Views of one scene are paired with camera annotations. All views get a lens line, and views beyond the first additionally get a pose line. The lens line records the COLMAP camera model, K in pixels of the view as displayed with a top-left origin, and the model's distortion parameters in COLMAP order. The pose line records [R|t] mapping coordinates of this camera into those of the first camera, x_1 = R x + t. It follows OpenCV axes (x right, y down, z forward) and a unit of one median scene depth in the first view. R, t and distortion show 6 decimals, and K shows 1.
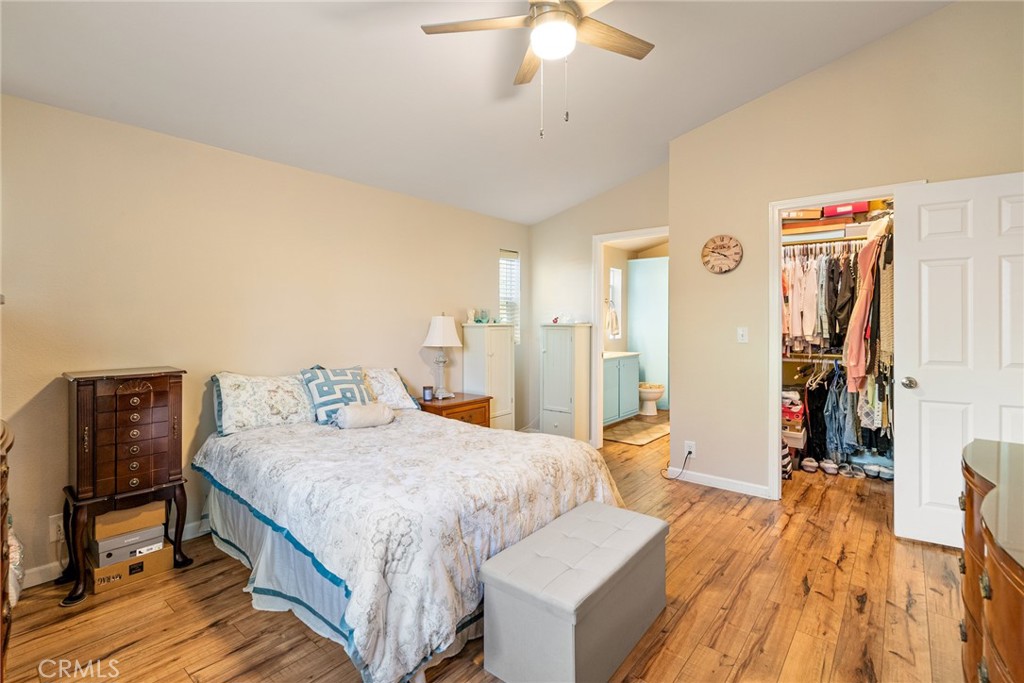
lens RADIAL K [[473.3, 0, 512.8], [0, 473.3, 321.1], [0, 0, 1]] dist [0.000160, 0.000514]
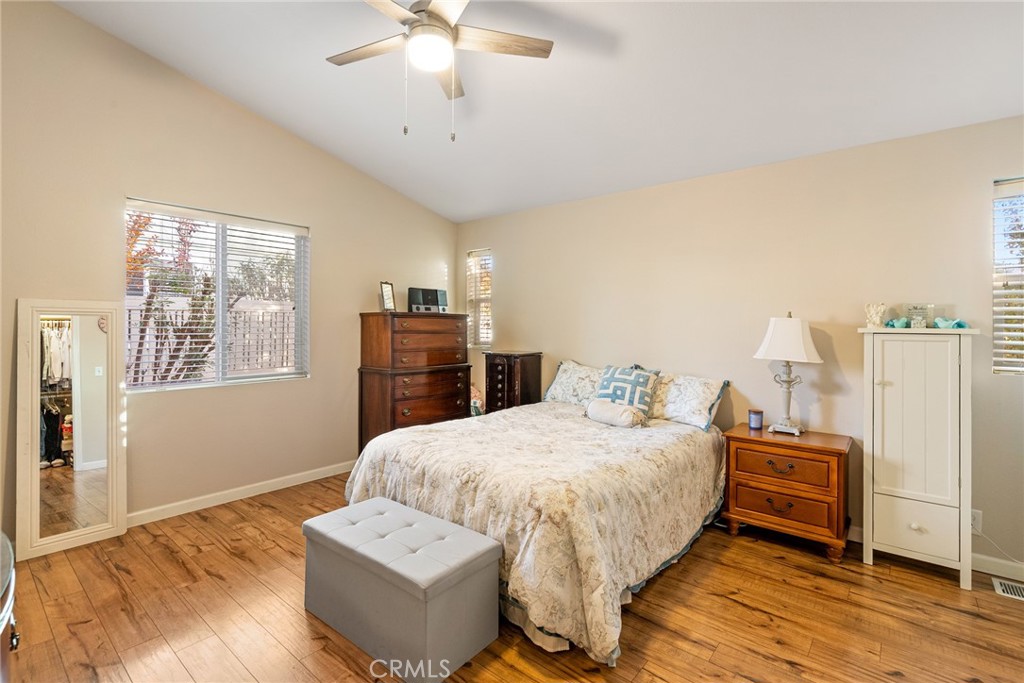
lens RADIAL K [[473.3, 0, 512.8], [0, 473.3, 321.1], [0, 0, 1]] dist [0.000160, 0.000514]
pose [[-0.003075, -0.010361, -0.999942, 0.997187], [-0.005715, 0.999930, -0.010344, 0.007371], [0.999979, 0.005682, -0.003134, 1.038009]]
